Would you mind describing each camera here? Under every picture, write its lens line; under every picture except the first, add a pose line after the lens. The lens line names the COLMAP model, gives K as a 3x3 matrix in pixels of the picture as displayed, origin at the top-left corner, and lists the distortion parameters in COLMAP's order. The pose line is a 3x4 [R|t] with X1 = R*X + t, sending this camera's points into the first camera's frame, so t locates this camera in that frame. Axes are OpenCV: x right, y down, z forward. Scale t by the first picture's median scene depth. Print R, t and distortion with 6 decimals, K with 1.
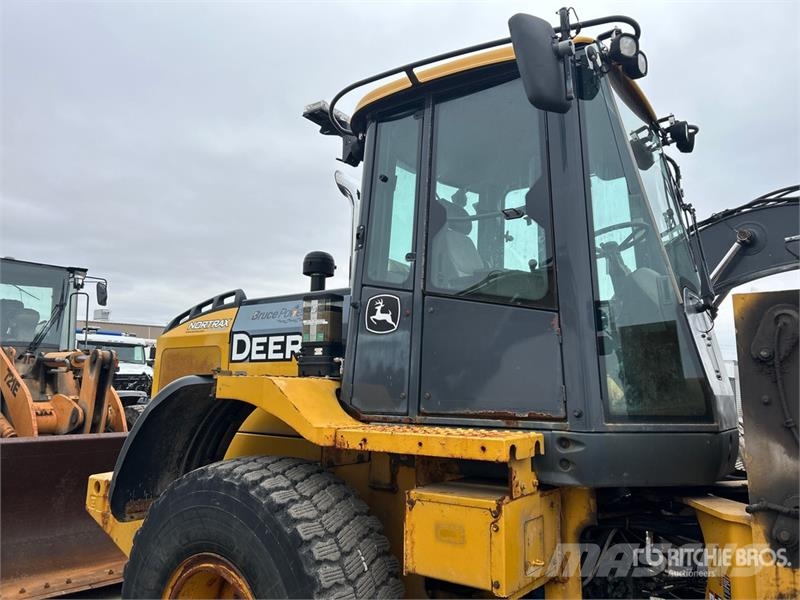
lens RADIAL K [[604.3, 0, 402.0], [0, 604.3, 293.0], [0, 0, 1]] dist [0.060604, -0.073417]
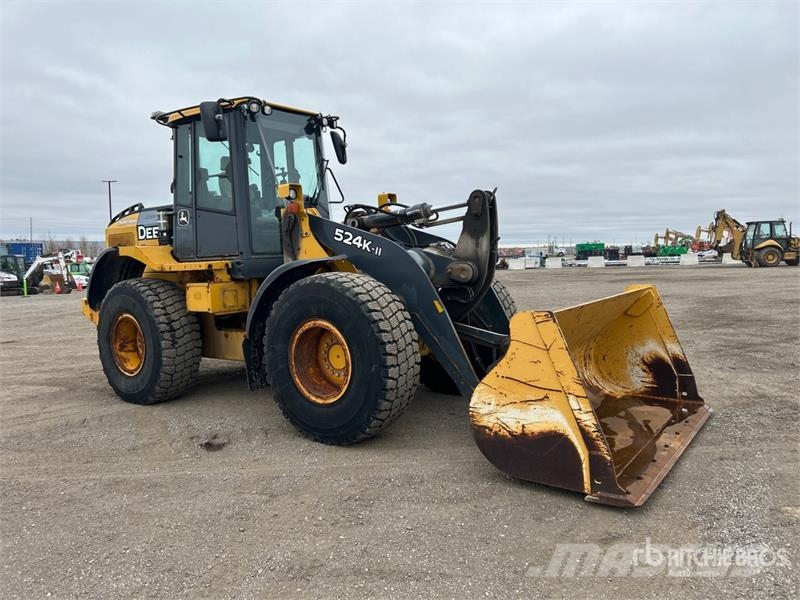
lens RADIAL K [[604.3, 0, 402.0], [0, 604.3, 293.0], [0, 0, 1]] dist [0.060604, -0.073417]
pose [[0.998320, -0.054405, -0.019925, 0.797119], [0.057465, 0.973637, 0.220748, -0.145240], [0.007390, -0.221522, 0.975127, -1.302276]]
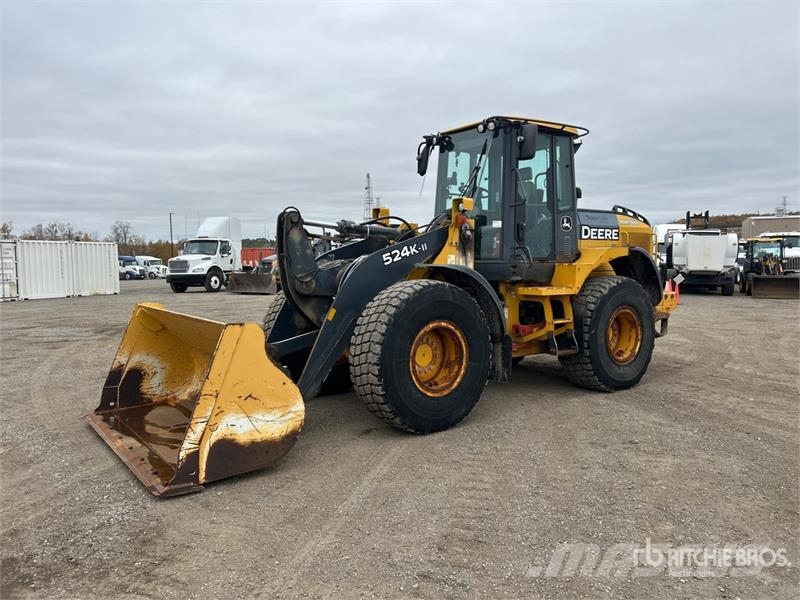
lens RADIAL K [[604.3, 0, 402.0], [0, 604.3, 293.0], [0, 0, 1]] dist [0.060604, -0.073417]
pose [[0.317599, -0.074577, 0.945288, -3.060201], [-0.144109, 0.981526, 0.125854, 0.150643], [-0.937211, -0.176196, 0.300984, 1.147207]]
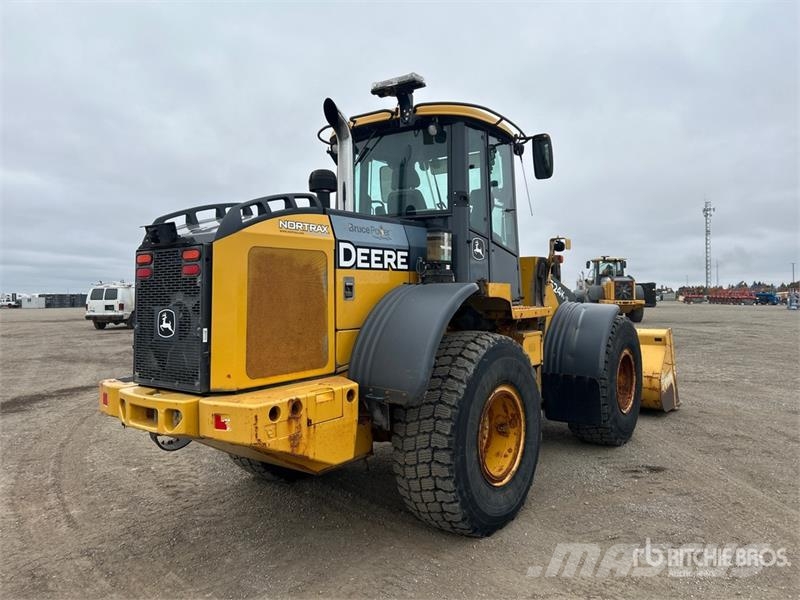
lens RADIAL K [[590.7, 0, 401.2], [0, 590.7, 293.9], [0, 0, 1]] dist [0.074764, -0.089837]
pose [[0.032510, -0.019177, 0.999287, -1.652580], [-0.149752, 0.988436, 0.023840, 0.146489], [-0.988189, -0.150420, 0.029262, 1.065821]]
